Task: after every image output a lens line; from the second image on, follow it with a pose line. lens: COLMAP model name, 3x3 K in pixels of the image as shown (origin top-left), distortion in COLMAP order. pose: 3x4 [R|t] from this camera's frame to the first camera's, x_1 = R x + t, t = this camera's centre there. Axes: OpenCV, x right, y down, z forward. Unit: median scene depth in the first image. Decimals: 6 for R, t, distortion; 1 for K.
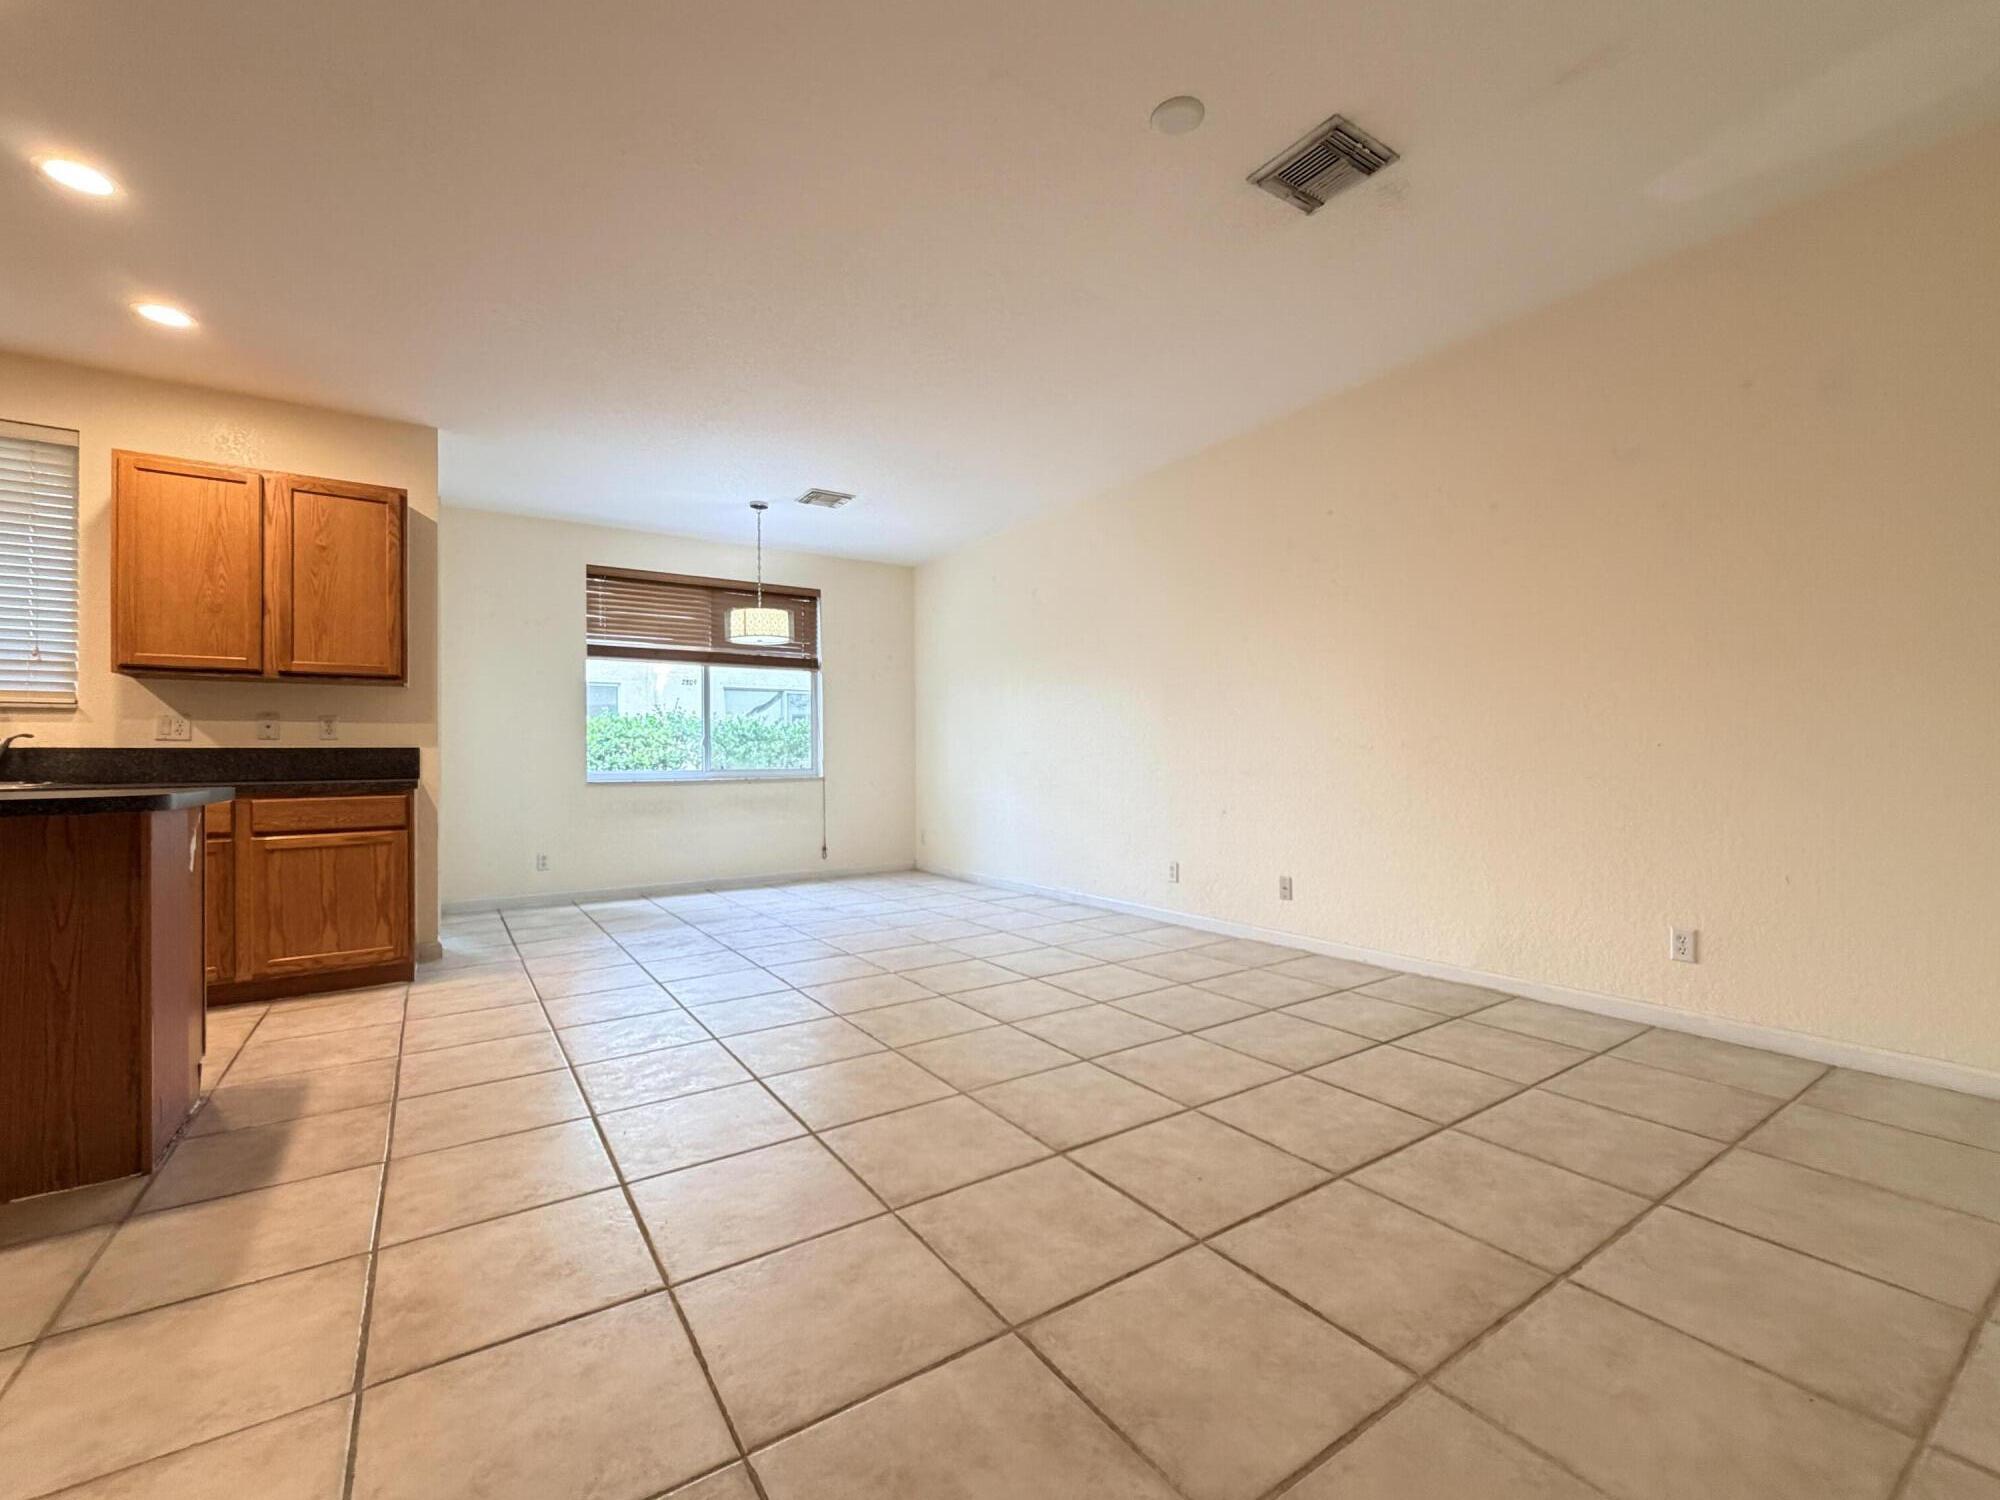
lens RADIAL K [[846.0, 0, 994.5], [0, 846.0, 753.6], [0, 0, 1]] dist [0.001123, -0.000686]
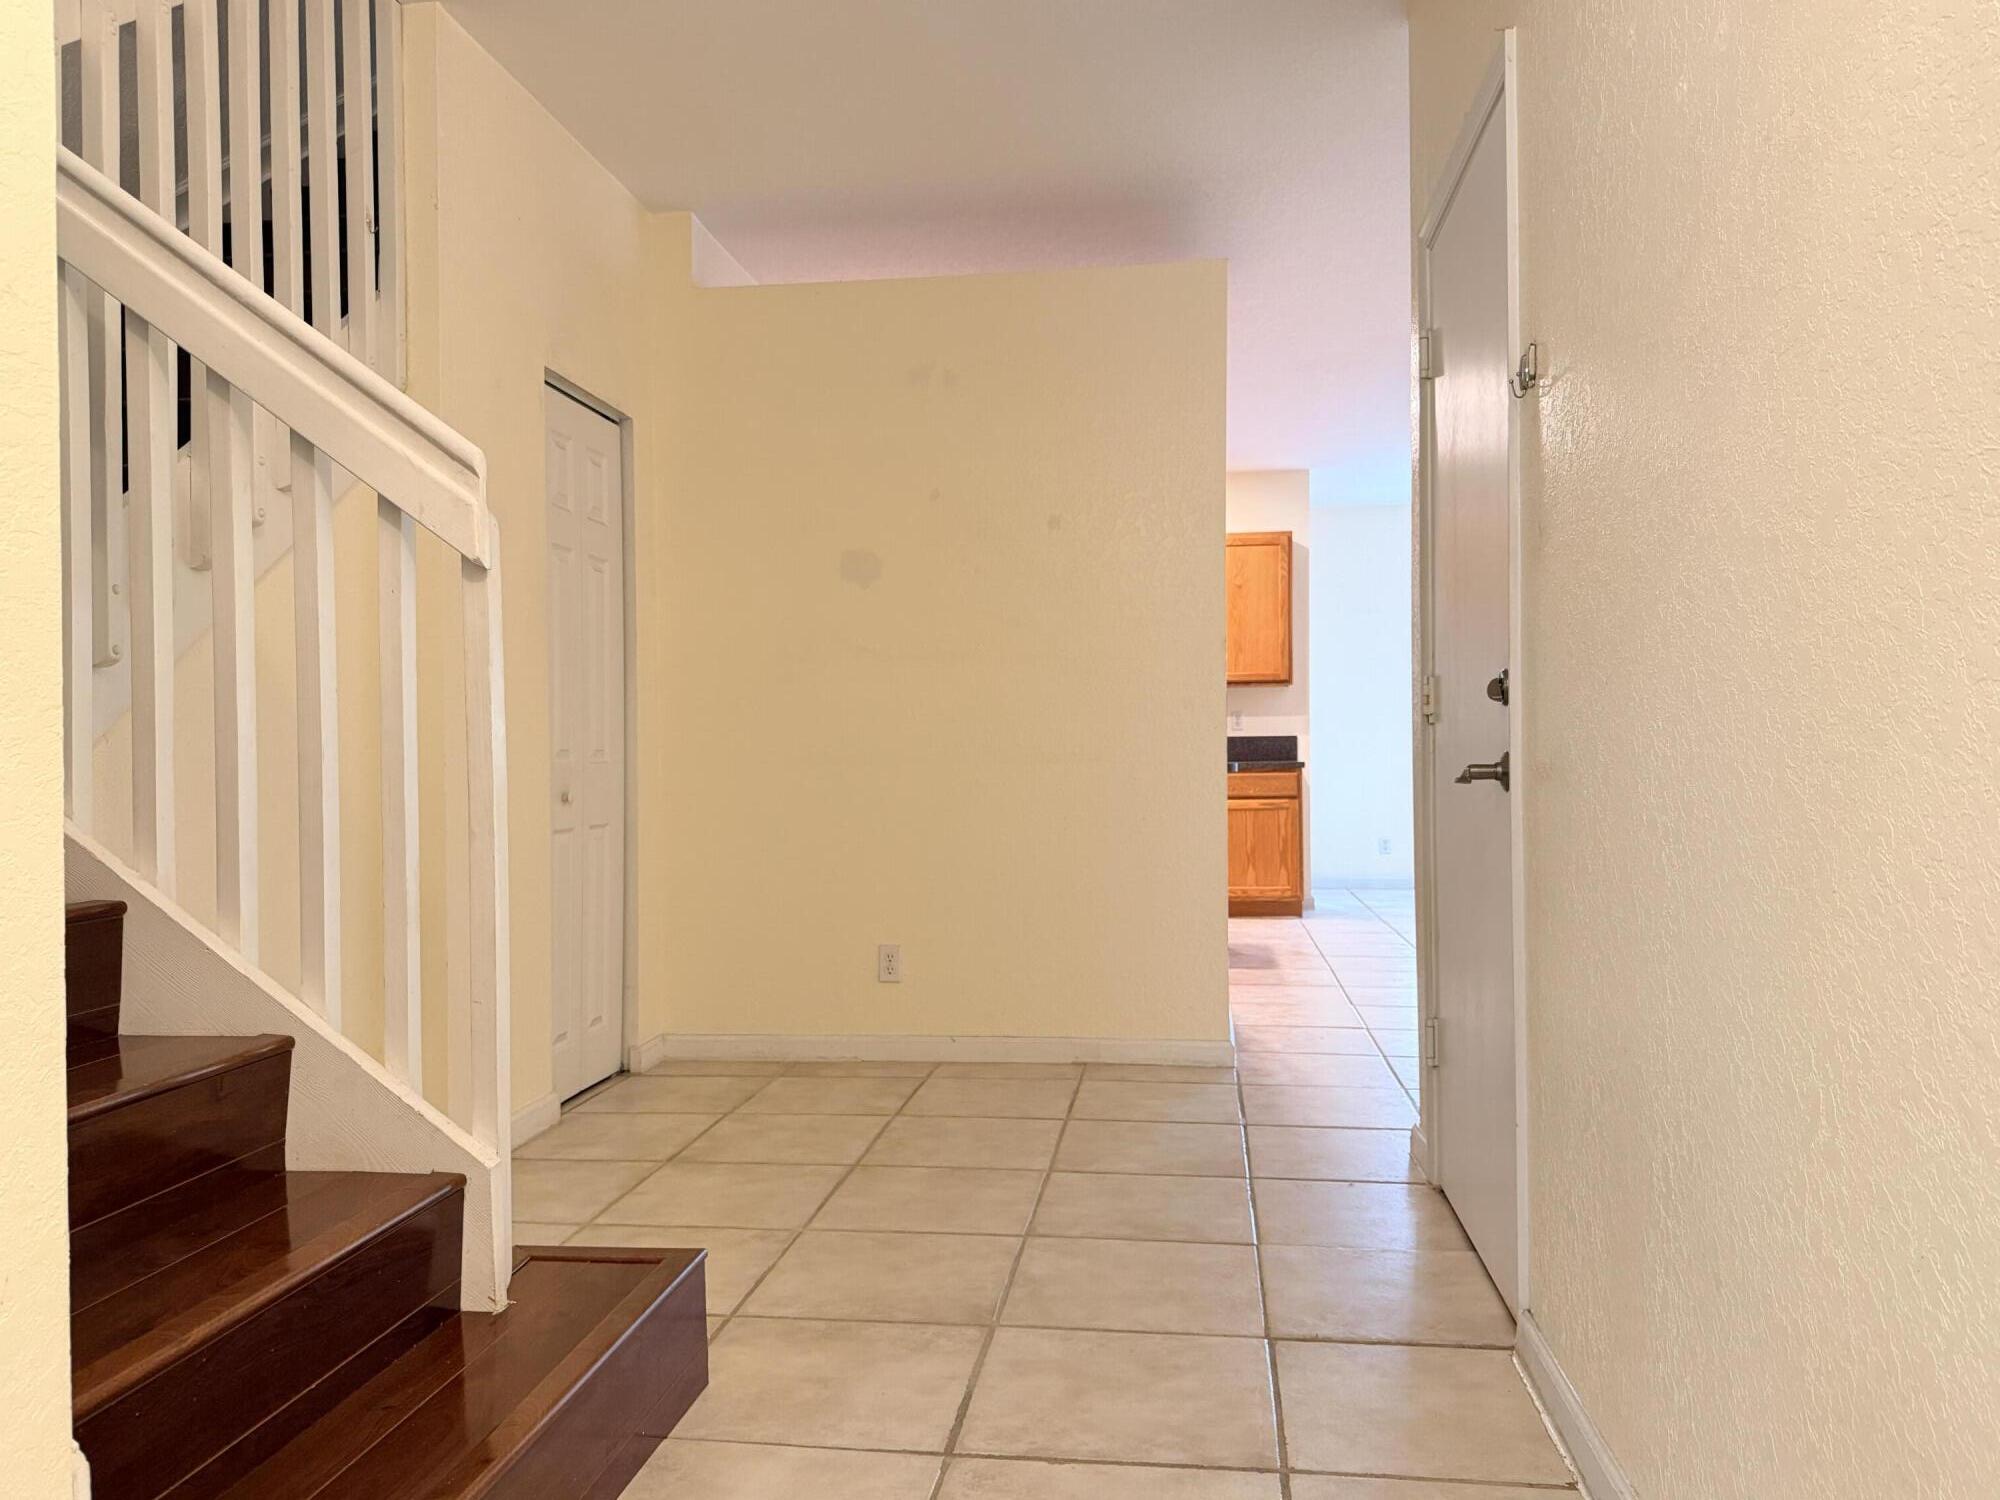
lens RADIAL K [[1459.7, 0, 990.2], [0, 1459.7, 761.4], [0, 0, 1]] dist [0.107739, 0.000716]
pose [[0.748058, 0.006278, -0.663604, 0.460378], [0.009056, 0.999766, 0.019668, -0.017806], [0.663571, -0.020722, 0.747826, -1.025239]]
